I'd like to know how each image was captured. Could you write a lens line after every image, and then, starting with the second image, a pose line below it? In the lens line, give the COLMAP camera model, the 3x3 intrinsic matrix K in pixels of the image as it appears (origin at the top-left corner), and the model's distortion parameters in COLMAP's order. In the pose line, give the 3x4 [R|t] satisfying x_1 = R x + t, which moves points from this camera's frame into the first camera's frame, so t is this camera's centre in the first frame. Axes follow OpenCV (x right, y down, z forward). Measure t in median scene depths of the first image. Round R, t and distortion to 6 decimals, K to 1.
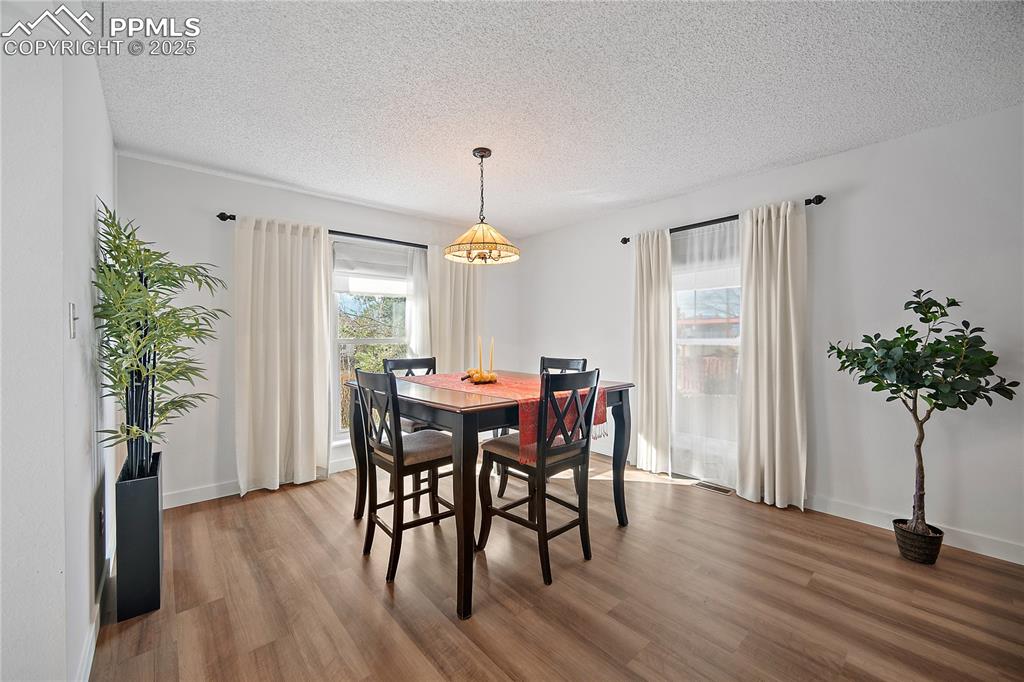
lens RADIAL K [[406.8, 0, 511.7], [0, 406.8, 336.7], [0, 0, 1]] dist [-0.000612, -0.000037]
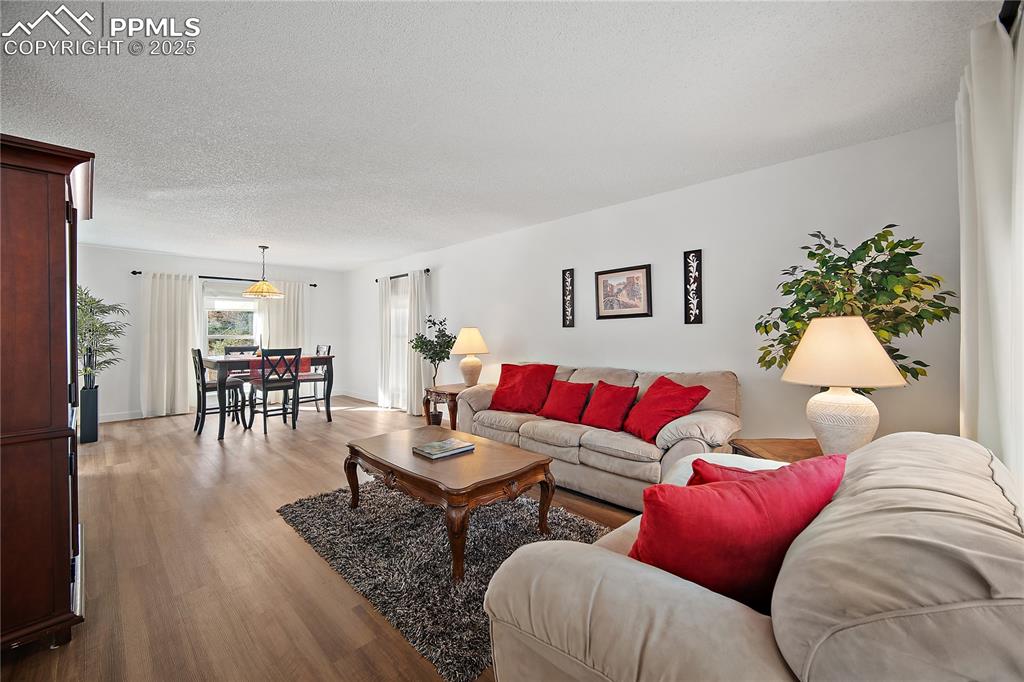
lens RADIAL K [[406.8, 0, 512.6], [0, 406.8, 334.8], [0, 0, 1]] dist [-0.000612, -0.000037]
pose [[0.997400, 0.000322, 0.072069, 1.157329], [-0.000613, 0.999992, 0.004008, -0.008242], [-0.072067, -0.004041, 0.997392, -1.299412]]
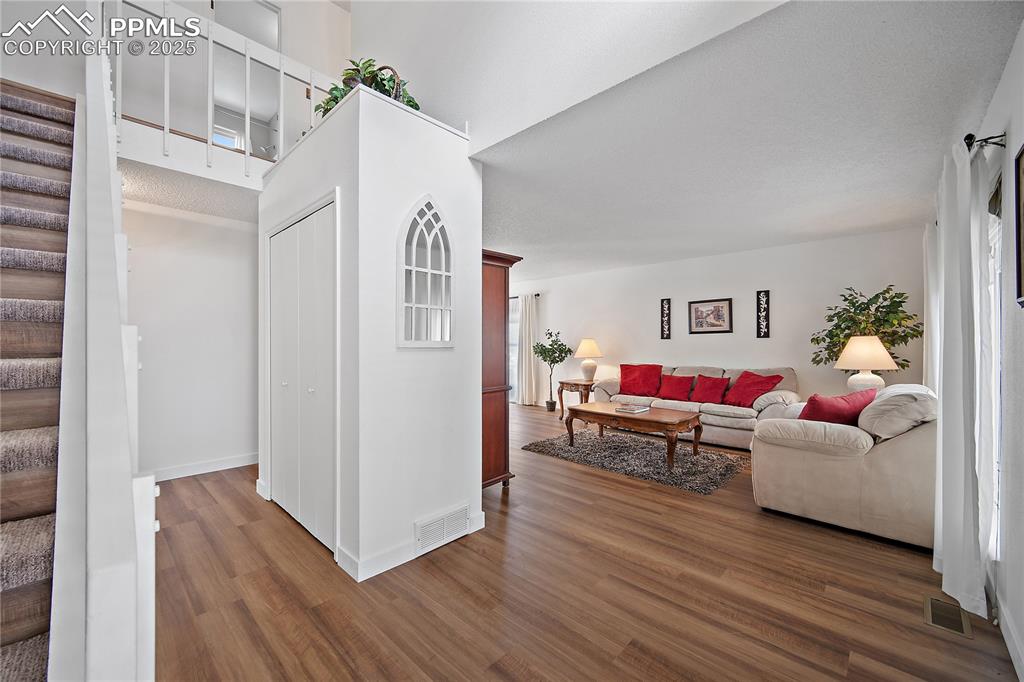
lens RADIAL K [[406.8, 0, 511.3], [0, 406.8, 346.5], [0, 0, 1]] dist [-0.000612, -0.000037]
pose [[0.996755, 0.007197, 0.080171, 0.384546], [-0.007869, 0.999937, 0.008061, -0.001687], [-0.080108, -0.008666, 0.996749, -1.989474]]
